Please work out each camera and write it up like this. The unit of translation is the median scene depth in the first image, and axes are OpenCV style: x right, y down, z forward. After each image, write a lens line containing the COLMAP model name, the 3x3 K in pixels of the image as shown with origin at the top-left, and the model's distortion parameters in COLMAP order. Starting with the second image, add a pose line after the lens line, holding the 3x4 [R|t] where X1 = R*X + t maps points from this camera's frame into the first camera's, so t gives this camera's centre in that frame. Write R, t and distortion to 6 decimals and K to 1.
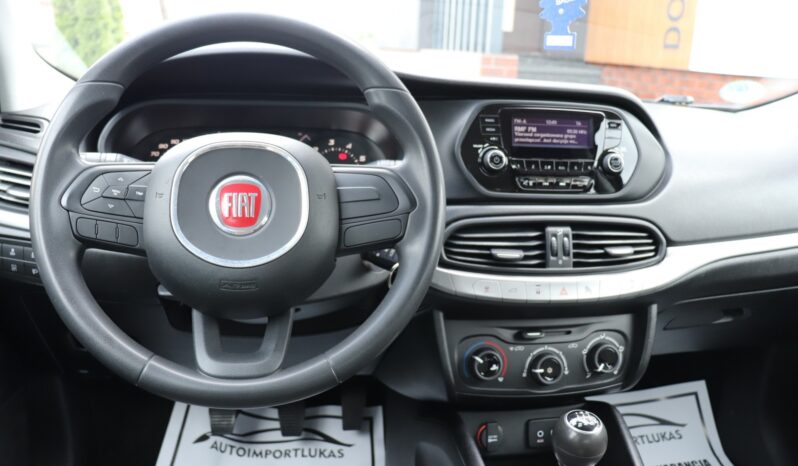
lens RADIAL K [[656.3, 0, 392.9], [0, 656.3, 231.9], [0, 0, 1]] dist [-0.173581, 0.125748]
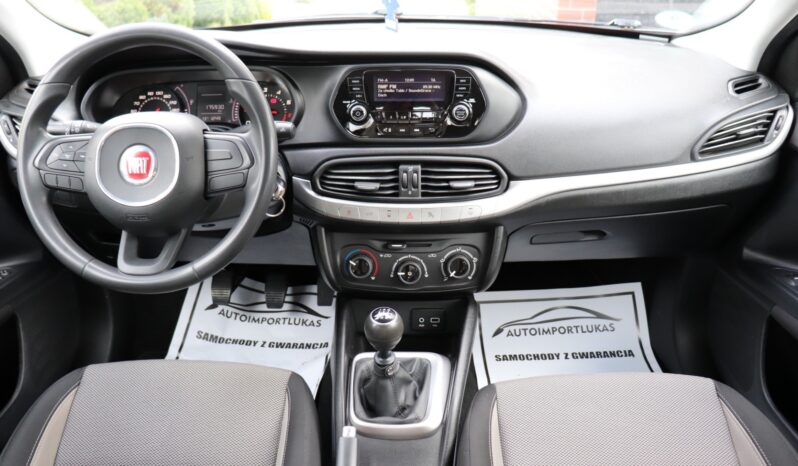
lens RADIAL K [[656.3, 0, 394.7], [0, 656.3, 225.0], [0, 0, 1]] dist [-0.173581, 0.125748]
pose [[0.982152, 0.032032, -0.185343, 0.463543], [0.003386, 0.982222, 0.187695, -0.132187], [0.188060, -0.184972, 0.964582, -0.266497]]
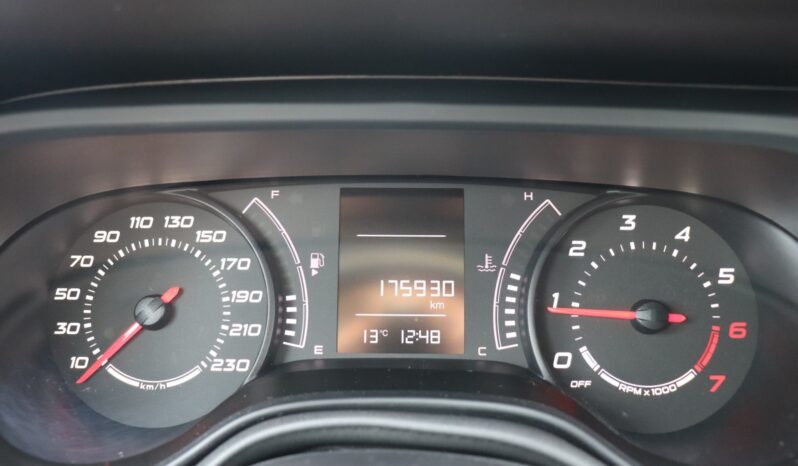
lens RADIAL K [[776.3, 0, 396.8], [0, 776.3, 230.0], [0, 0, 1]] dist [-0.072443, 0.000000]
pose [[0.982573, 0.019101, -0.184891, -0.155440], [-0.009991, 0.998695, 0.050080, -0.174833], [0.185606, -0.047361, 0.981482, 0.711835]]
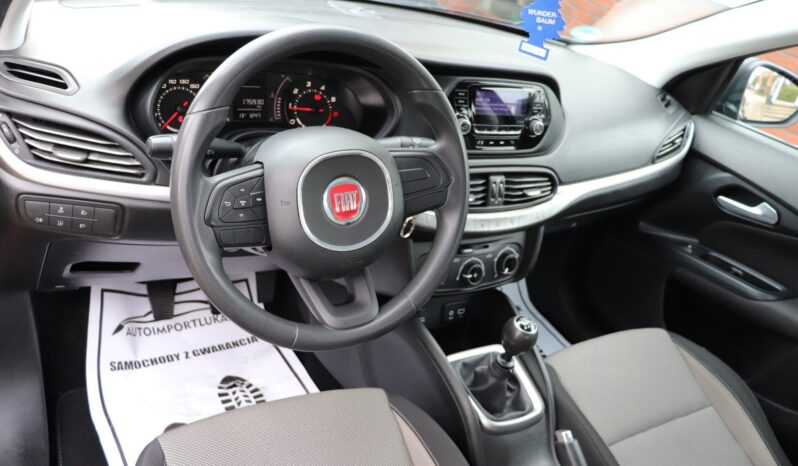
lens RADIAL K [[656.3, 0, 393.6], [0, 656.3, 233.2], [0, 0, 1]] dist [-0.173581, 0.125748]
pose [[0.921053, -0.030914, 0.388208, -0.465509], [-0.085731, 0.956294, 0.279558, -0.251137], [-0.379883, -0.290769, 0.878147, -0.136333]]
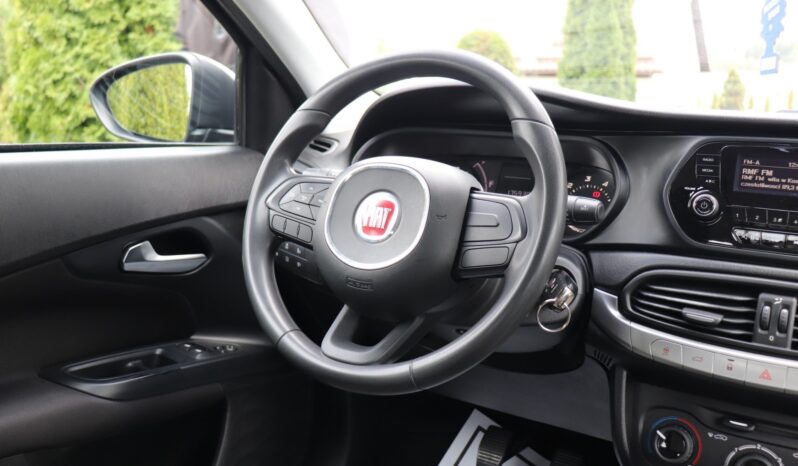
lens RADIAL K [[776.3, 0, 393.5], [0, 776.3, 225.9], [0, 0, 1]] dist [-0.072443, 0.000000]
pose [[0.752516, 0.093246, -0.651939, 0.496695], [-0.151242, 0.987937, -0.033270, 0.011284], [0.640972, 0.123637, 0.757541, -0.021323]]
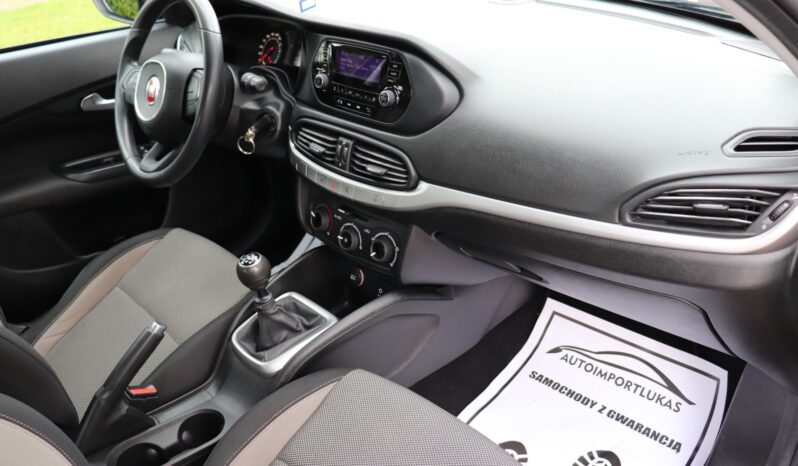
lens RADIAL K [[656.3, 0, 398.1], [0, 656.3, 229.8], [0, 0, 1]] dist [-0.173581, 0.125748]
pose [[0.573865, 0.341577, -0.744315, 1.358964], [-0.118347, 0.933914, 0.337342, -0.293448], [0.810354, -0.105501, 0.576365, 0.296354]]
